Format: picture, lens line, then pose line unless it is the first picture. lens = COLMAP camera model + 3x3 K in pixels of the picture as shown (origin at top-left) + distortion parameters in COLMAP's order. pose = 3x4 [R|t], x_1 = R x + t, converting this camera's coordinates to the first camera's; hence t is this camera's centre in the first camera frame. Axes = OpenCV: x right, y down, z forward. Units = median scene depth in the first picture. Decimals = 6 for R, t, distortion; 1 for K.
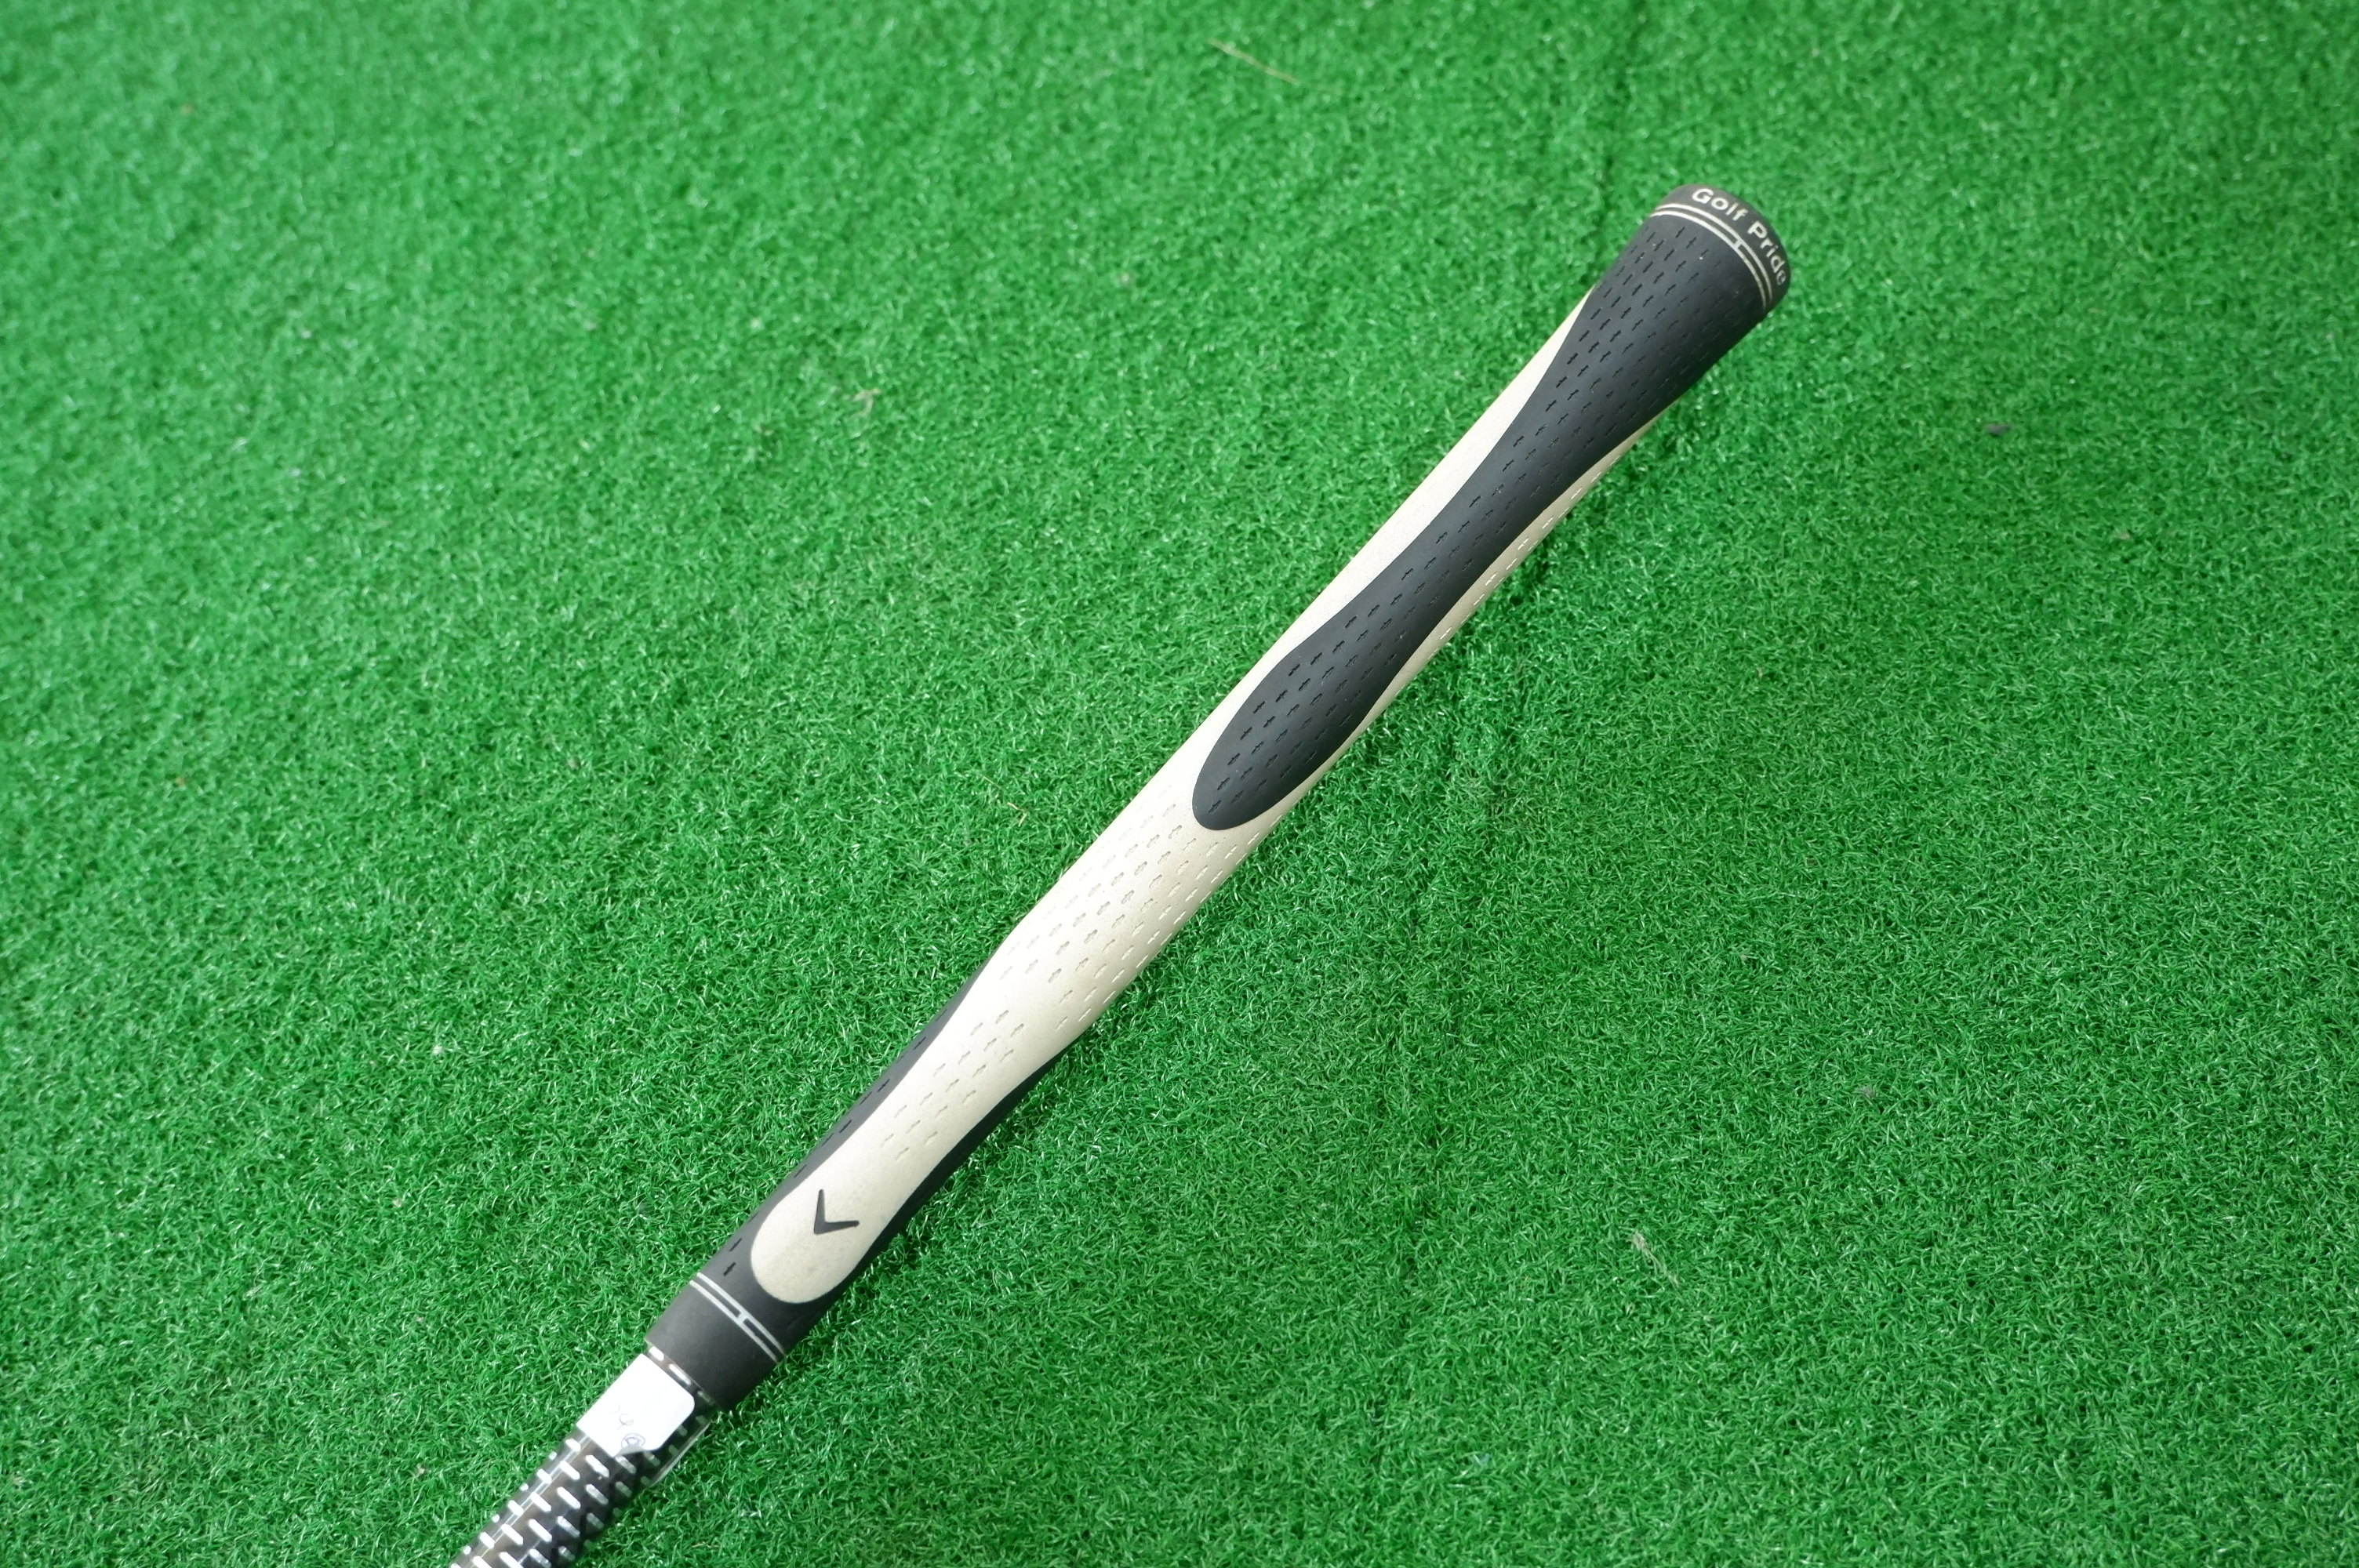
lens RADIAL K [[2876.0, 0, 1173.4], [0, 2876.0, 784.0], [0, 0, 1]] dist [-0.018196, 0.000000]
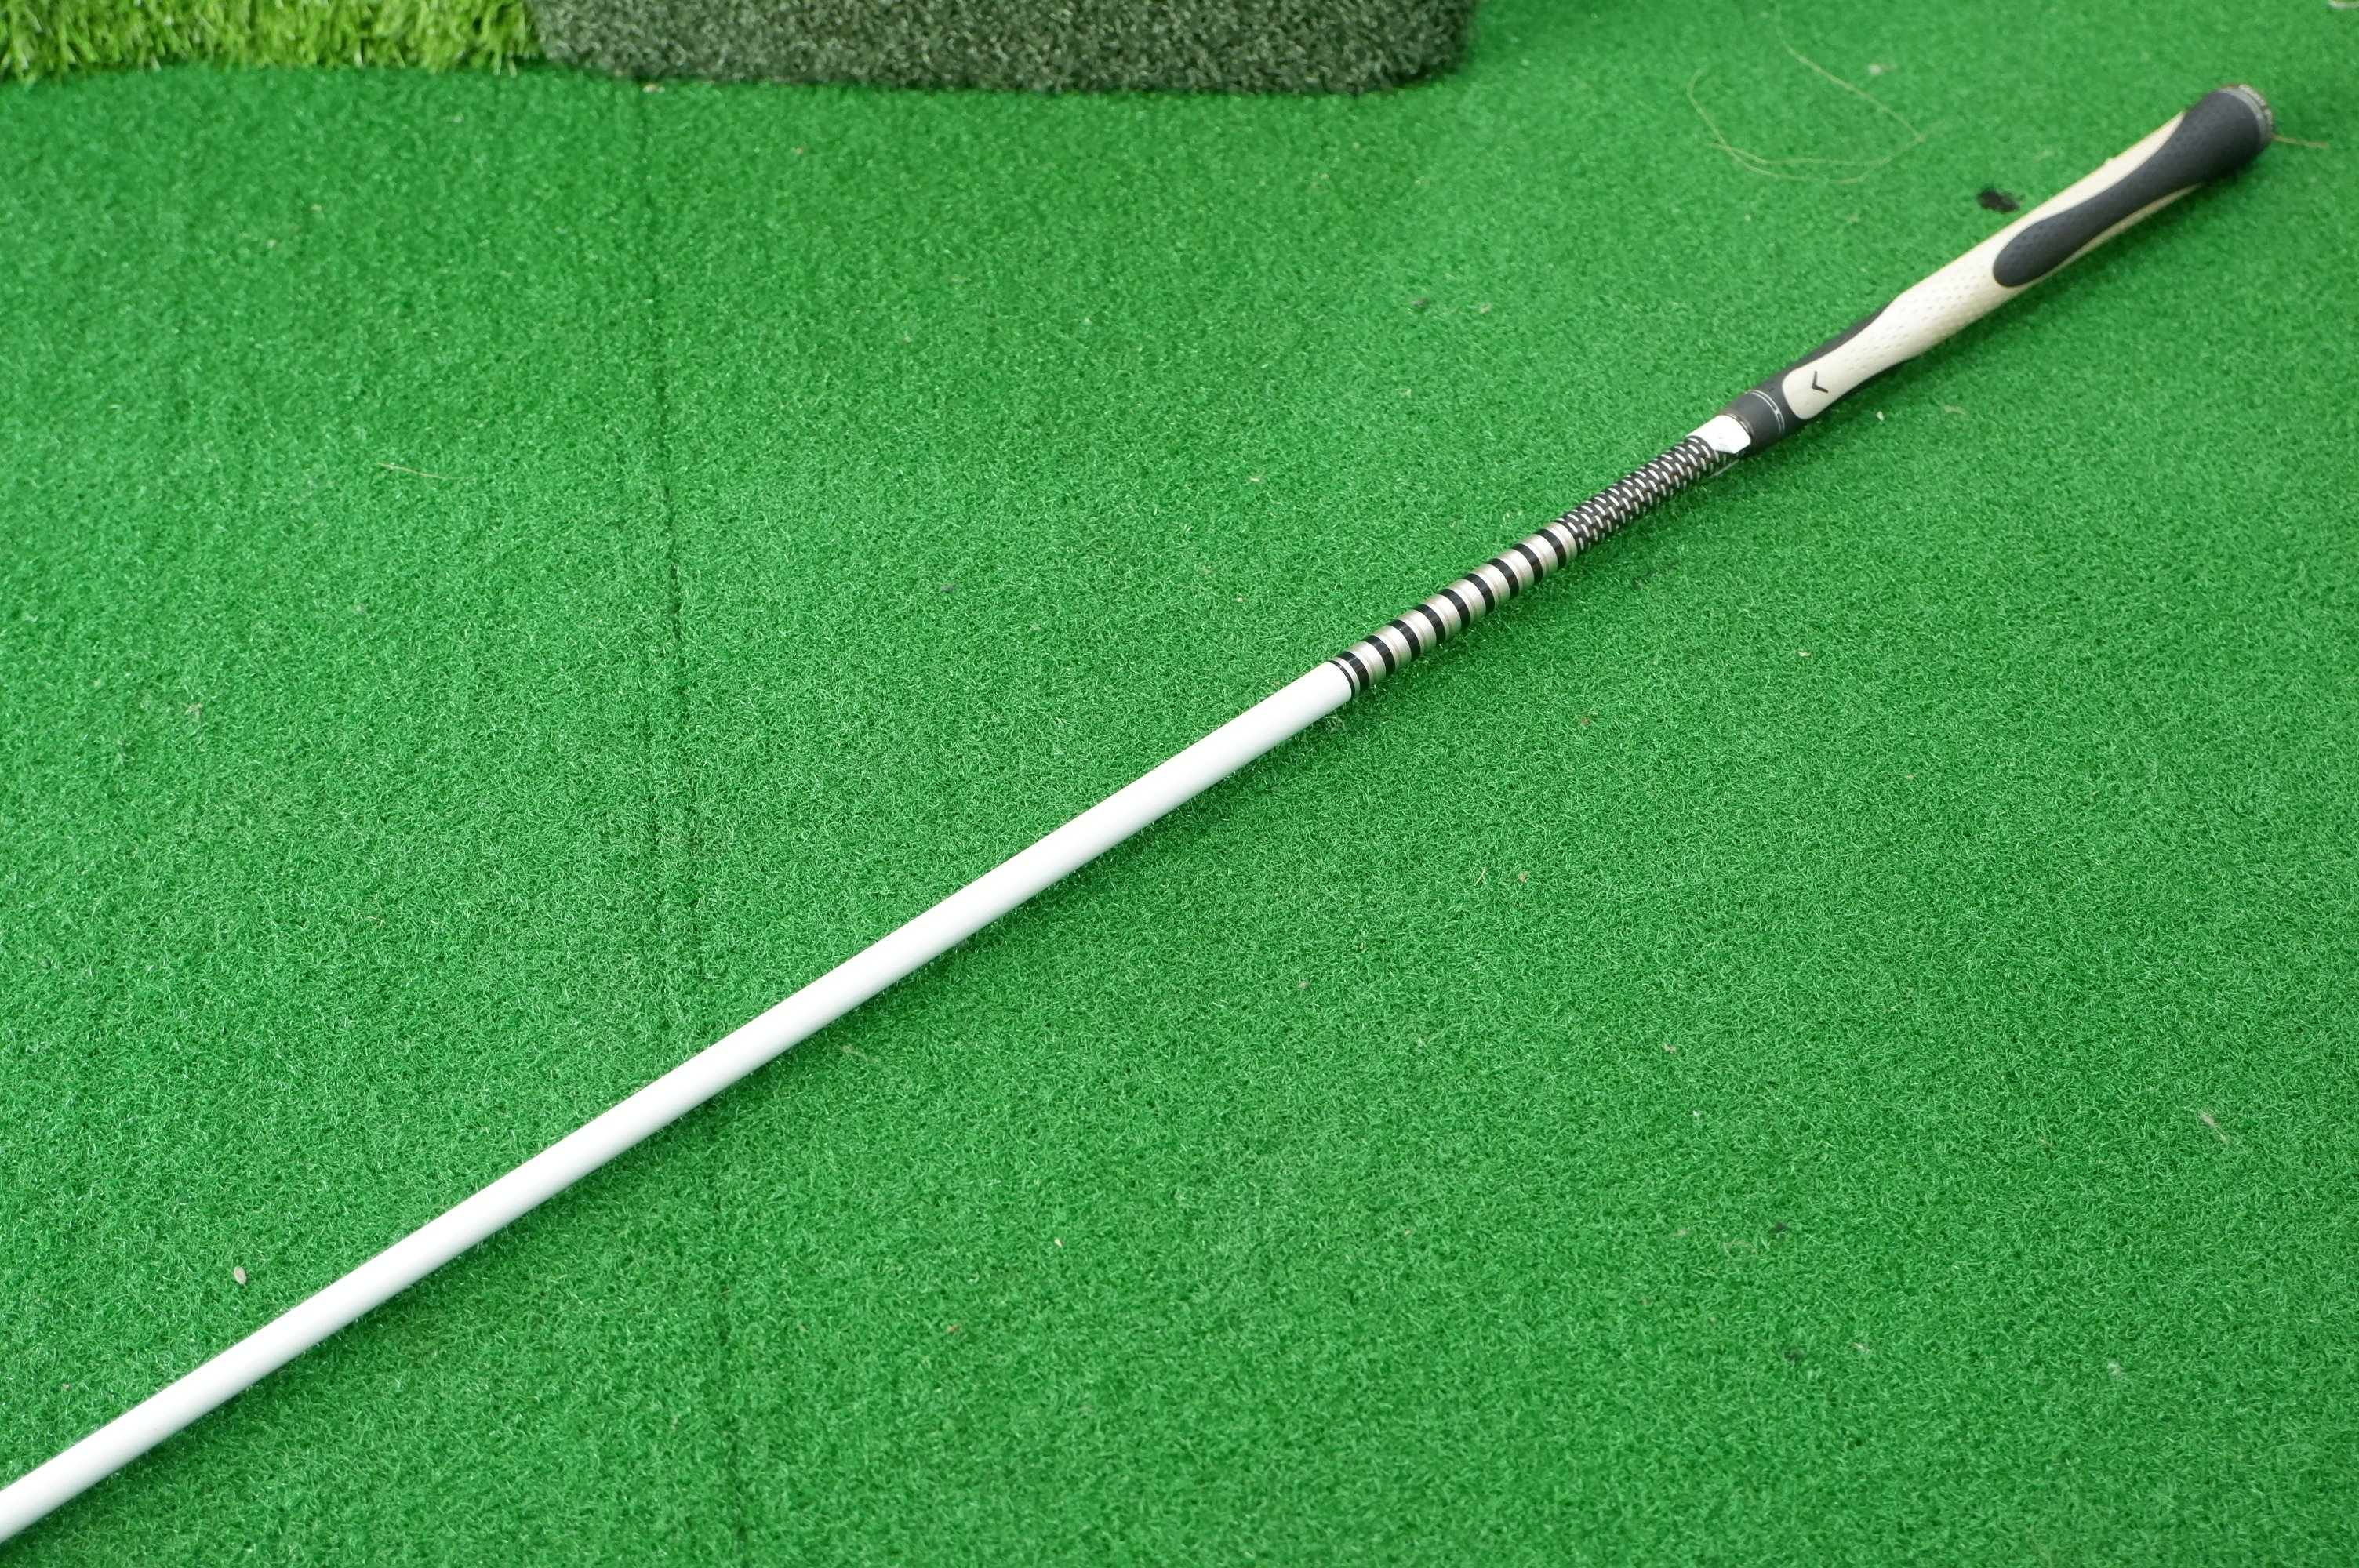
lens RADIAL K [[2876.0, 0, 1185.2], [0, 2876.0, 780.7], [0, 0, 1]] dist [-0.018196, 0.000000]
pose [[0.922243, -0.180943, 0.341655, -0.157903], [0.256461, 0.947613, -0.190413, 0.320857], [-0.289303, 0.263228, 0.920334, -0.484271]]
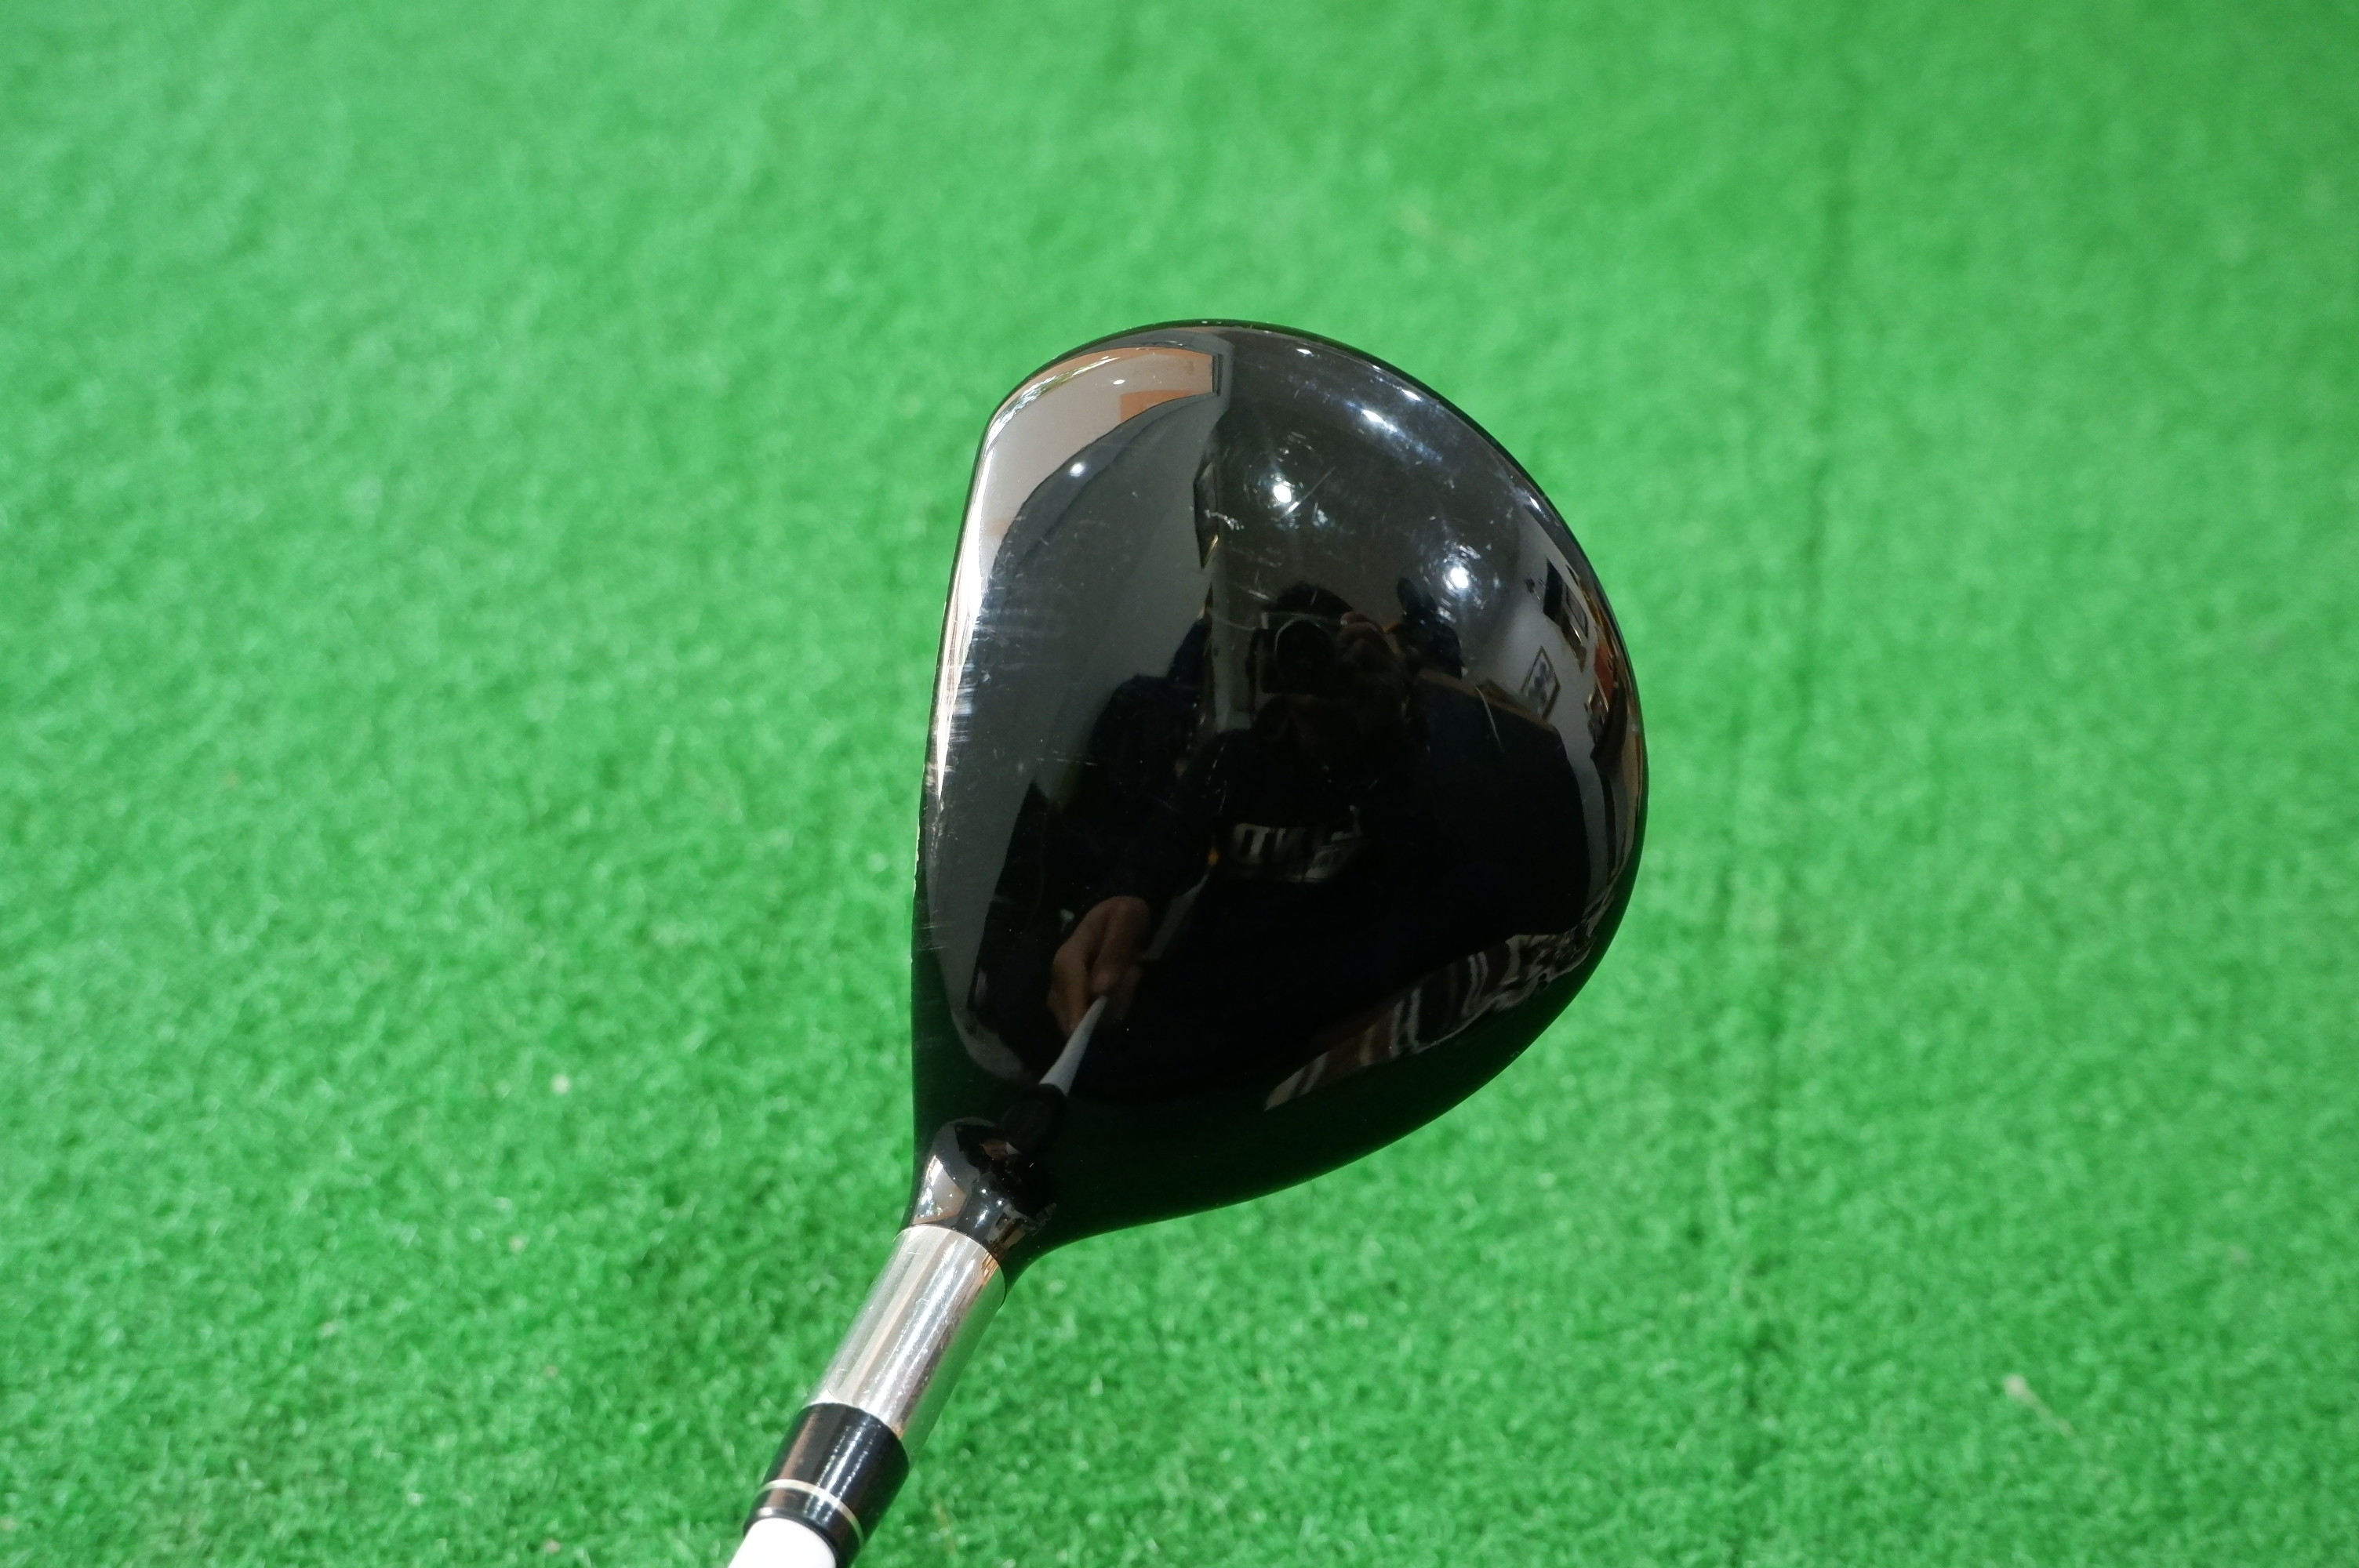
lens RADIAL K [[3163.9, 0, 1180.1], [0, 3163.9, 785.6], [0, 0, 1]] dist [-0.003457, 0.000000]
pose [[0.982826, 0.115916, 0.143586, -0.210757], [-0.079108, 0.967624, -0.239677, 0.201897], [-0.166720, 0.224202, 0.960176, 0.076948]]
